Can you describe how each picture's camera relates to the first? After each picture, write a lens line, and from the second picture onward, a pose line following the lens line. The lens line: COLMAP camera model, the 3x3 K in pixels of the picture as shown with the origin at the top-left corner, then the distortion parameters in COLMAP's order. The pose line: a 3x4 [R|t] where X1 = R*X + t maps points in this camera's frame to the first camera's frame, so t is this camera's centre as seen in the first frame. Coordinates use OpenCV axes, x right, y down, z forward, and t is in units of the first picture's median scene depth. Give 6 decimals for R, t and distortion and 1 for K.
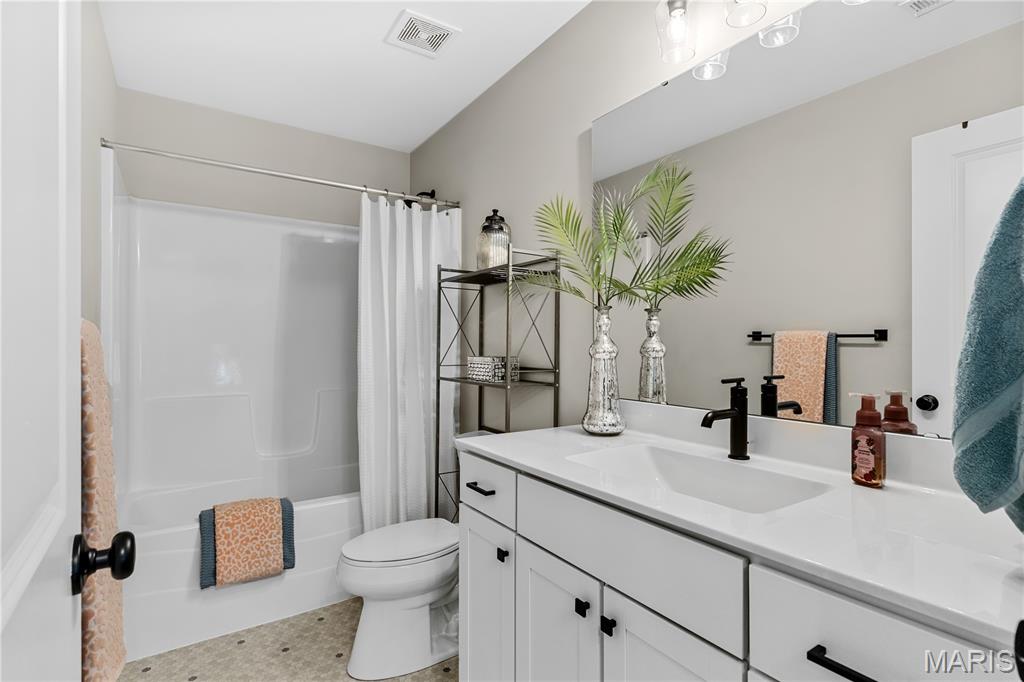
lens RADIAL K [[523.4, 0, 512.0], [0, 523.4, 341.0], [0, 0, 1]] dist [0.002961, 0.000208]
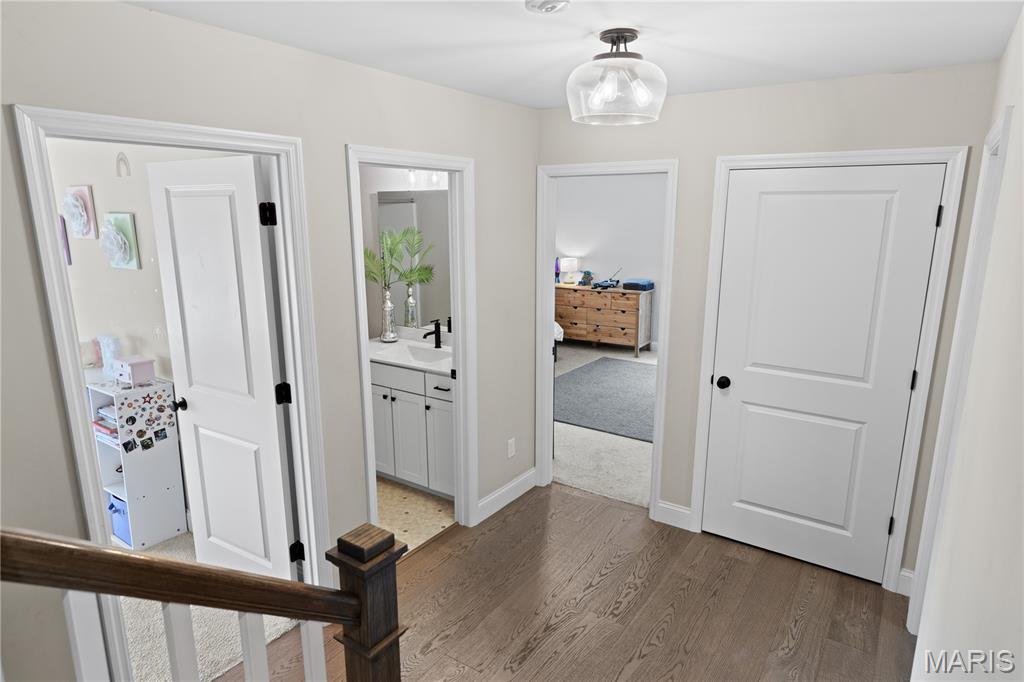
lens RADIAL K [[612.4, 0, 512.0], [0, 612.4, 341.0], [0, 0, 1]] dist [0.002454, 0.000132]
pose [[0.932468, -0.081462, 0.351948, -0.329109], [0.006079, 0.977643, 0.210181, -0.467518], [-0.361201, -0.193848, 0.912116, -1.997742]]
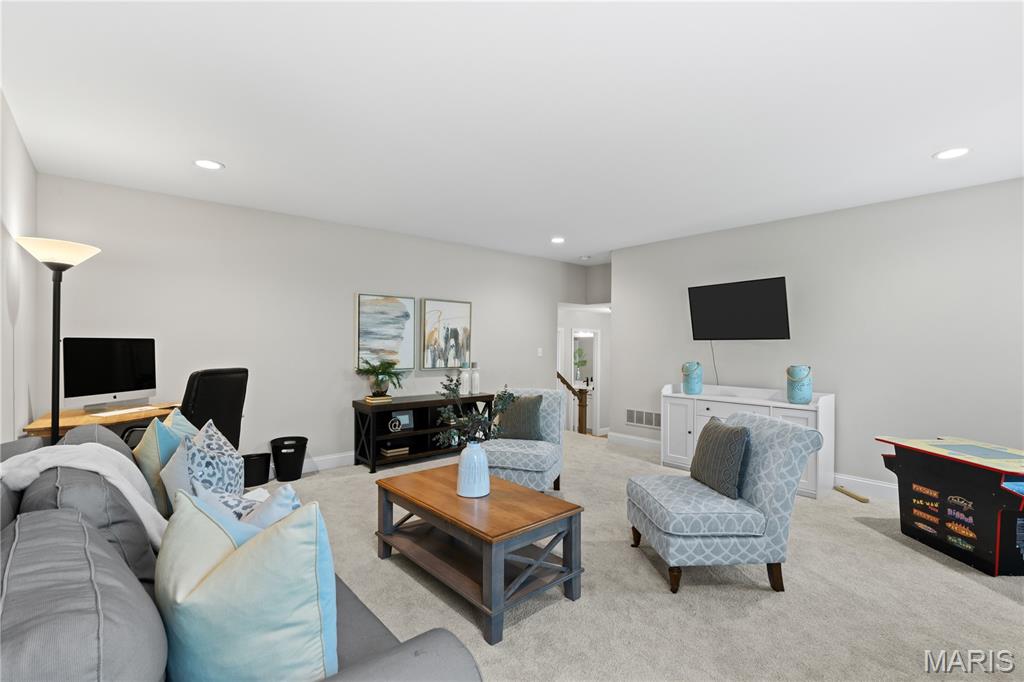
lens RADIAL K [[458.5, 0, 512.0], [0, 458.5, 341.0], [0, 0, 1]] dist [0.000057, -0.000358]
pose [[0.993146, 0.002003, 0.116862, -1.595108], [-0.000675, 0.999935, -0.011403, -0.411429], [-0.116877, 0.011246, 0.993083, -6.007283]]
